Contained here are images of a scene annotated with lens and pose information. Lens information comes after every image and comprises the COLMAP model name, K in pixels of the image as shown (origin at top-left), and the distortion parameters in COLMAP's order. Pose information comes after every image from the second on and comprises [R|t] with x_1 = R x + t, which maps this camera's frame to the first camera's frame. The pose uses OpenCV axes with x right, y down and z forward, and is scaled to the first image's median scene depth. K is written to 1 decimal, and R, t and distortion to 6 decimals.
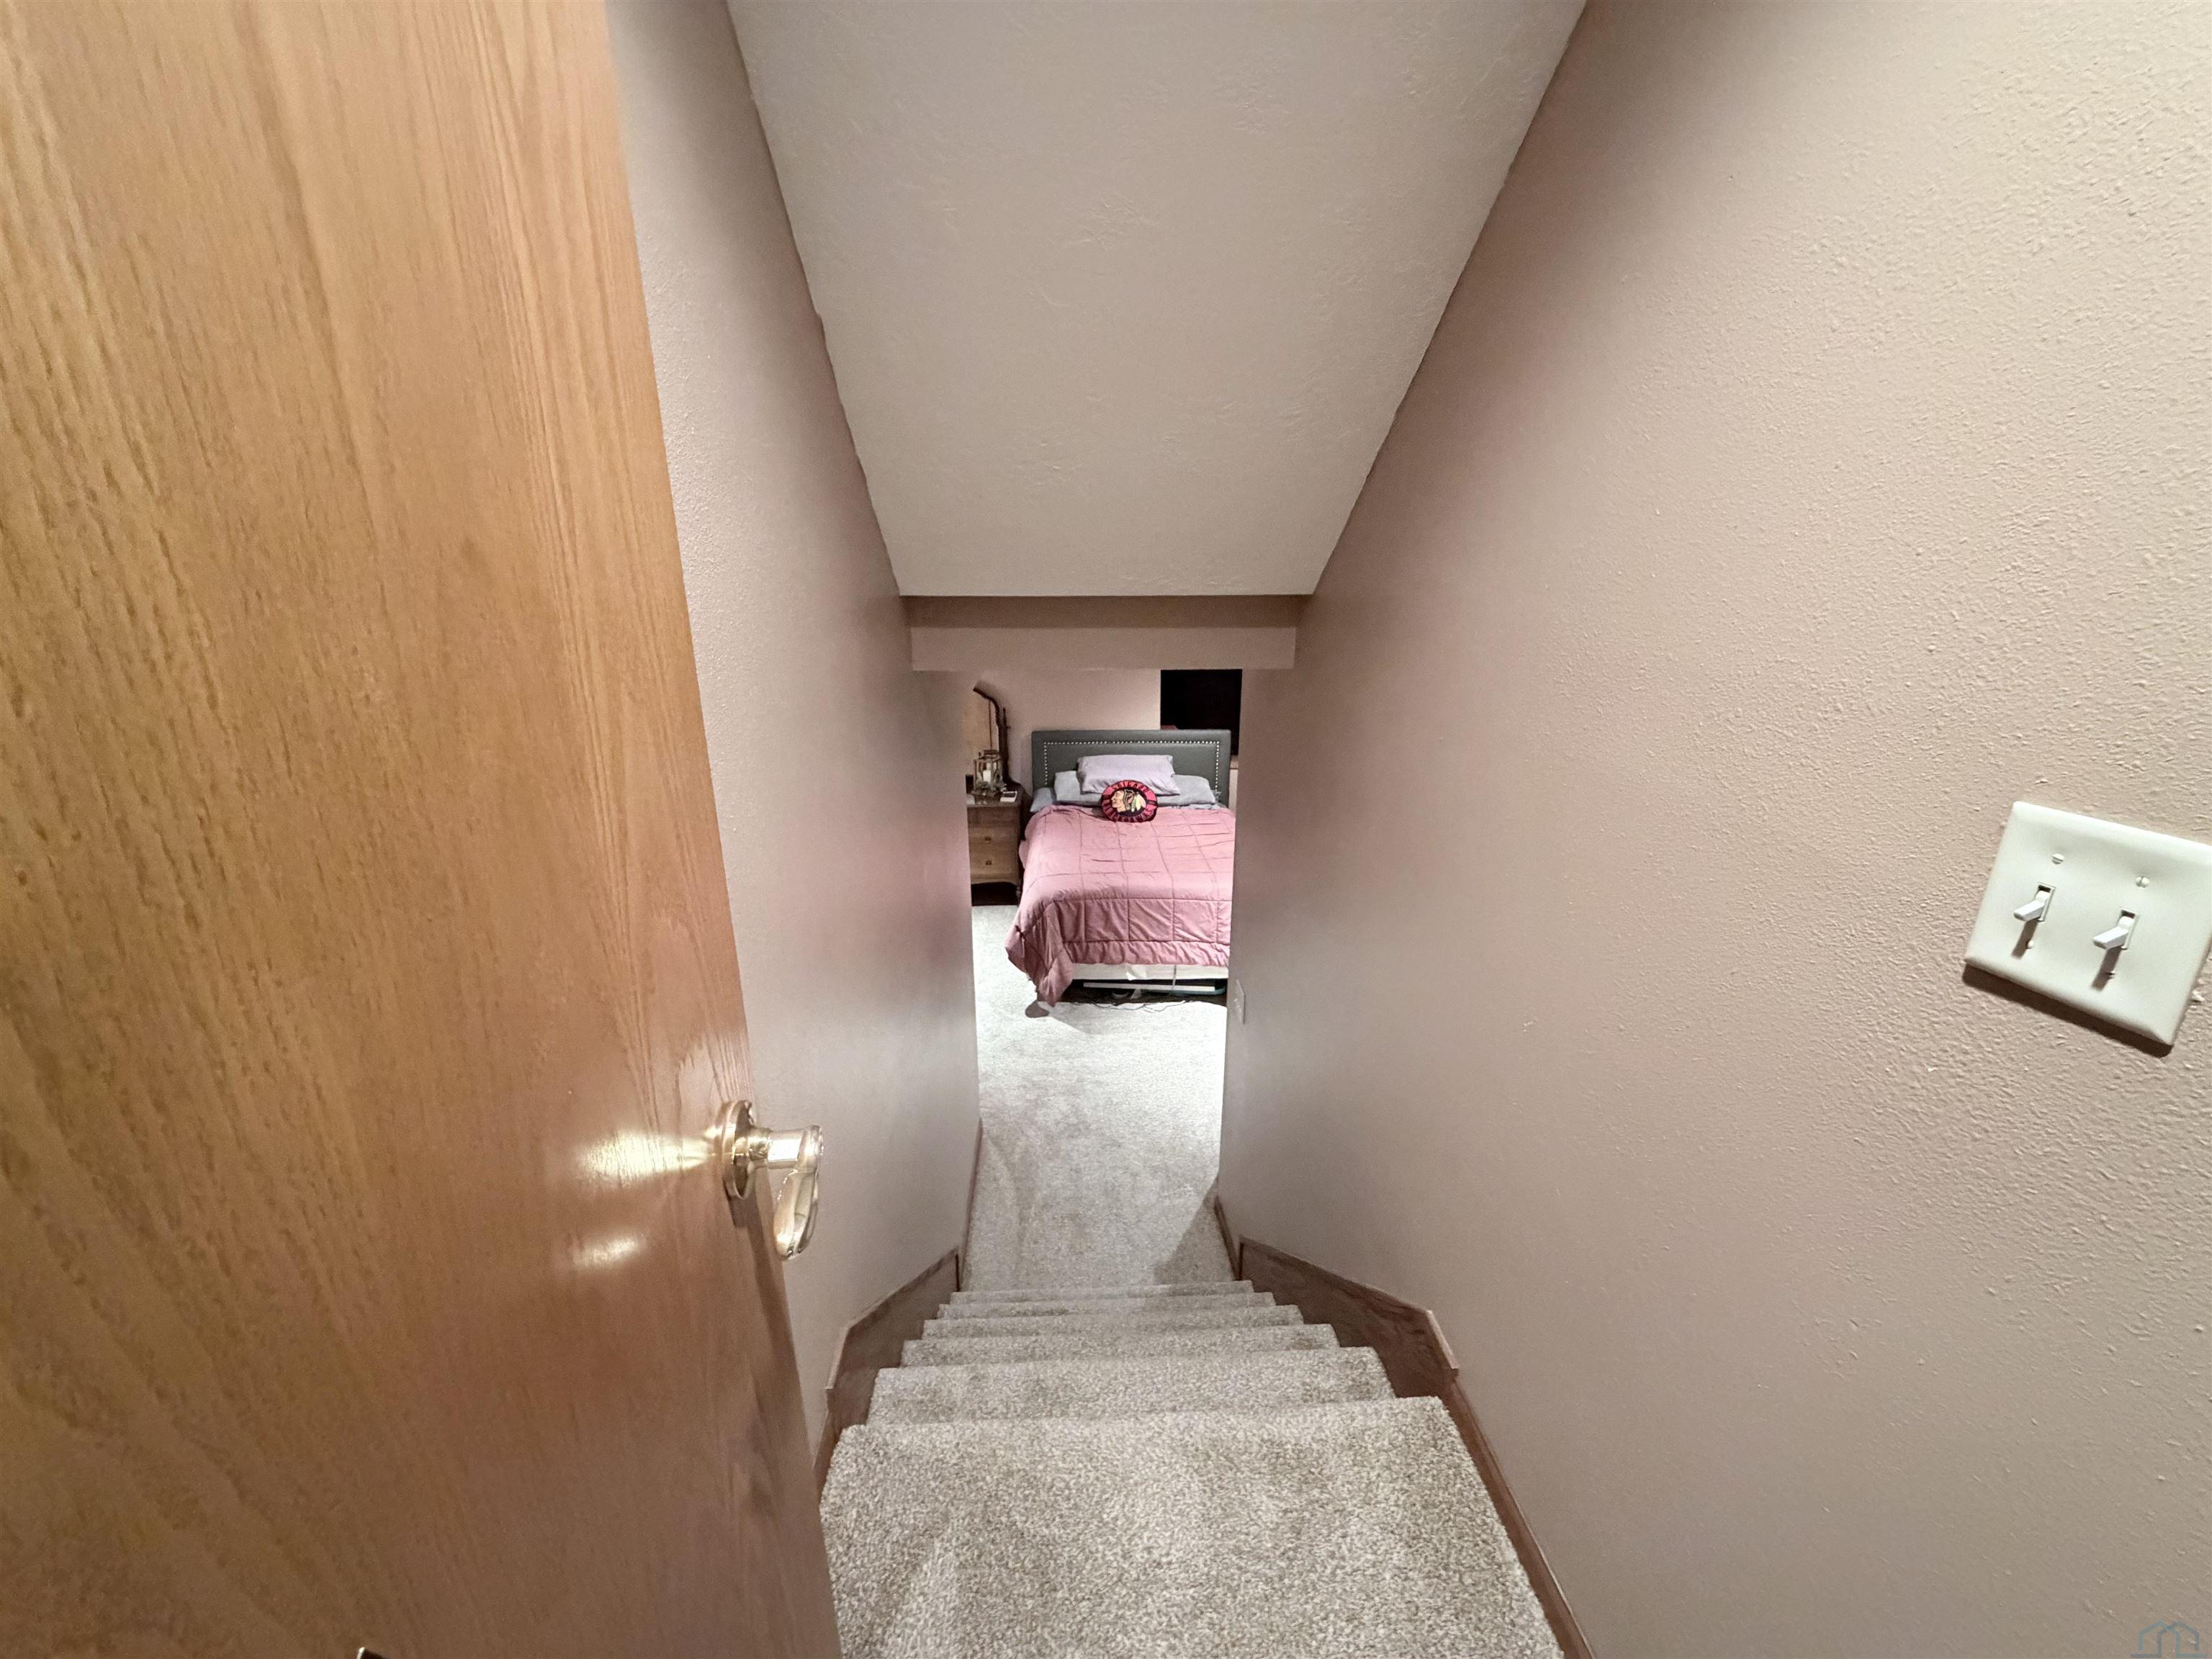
lens RADIAL K [[879.4, 0, 1112.7], [0, 879.4, 835.3], [0, 0, 1]] dist [-0.000898, -0.000167]
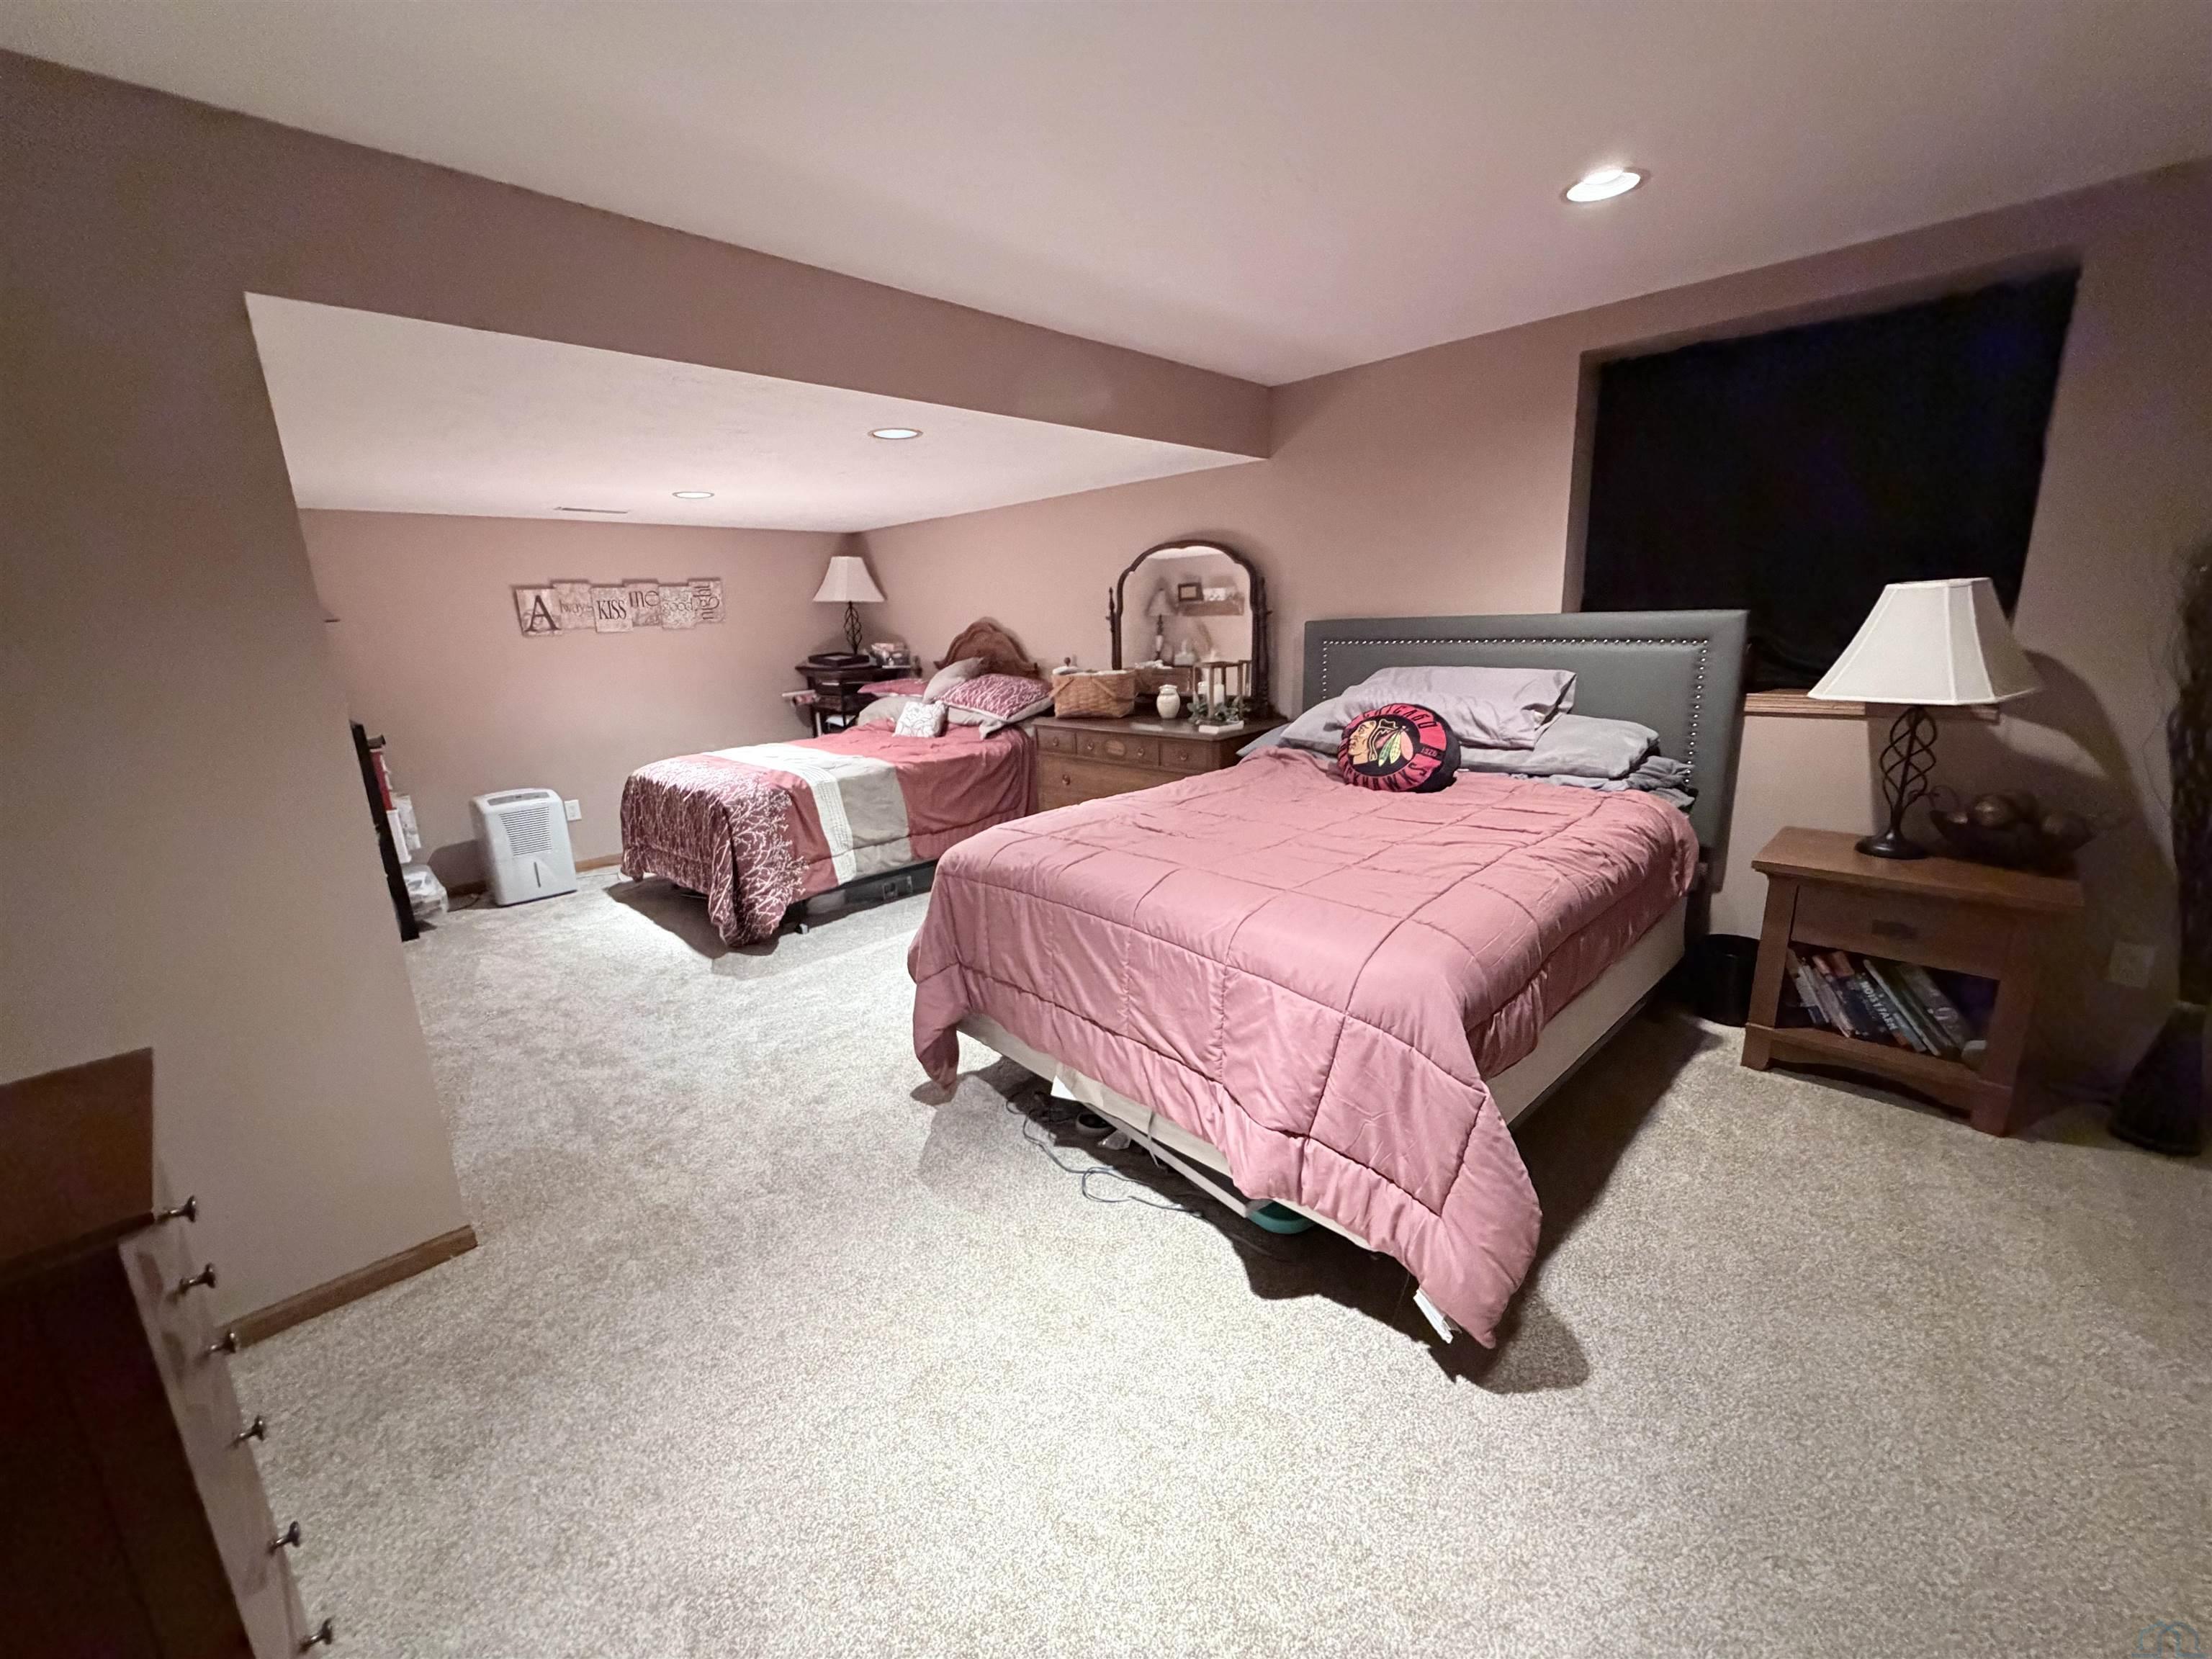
lens RADIAL K [[879.4, 0, 1097.3], [0, 879.4, 825.2], [0, 0, 1]] dist [-0.000898, -0.000167]
pose [[0.673643, 0.146242, -0.724444, 0.260843], [-0.180095, 0.983161, 0.031003, 0.016073], [0.716779, 0.109584, 0.688636, 0.577819]]
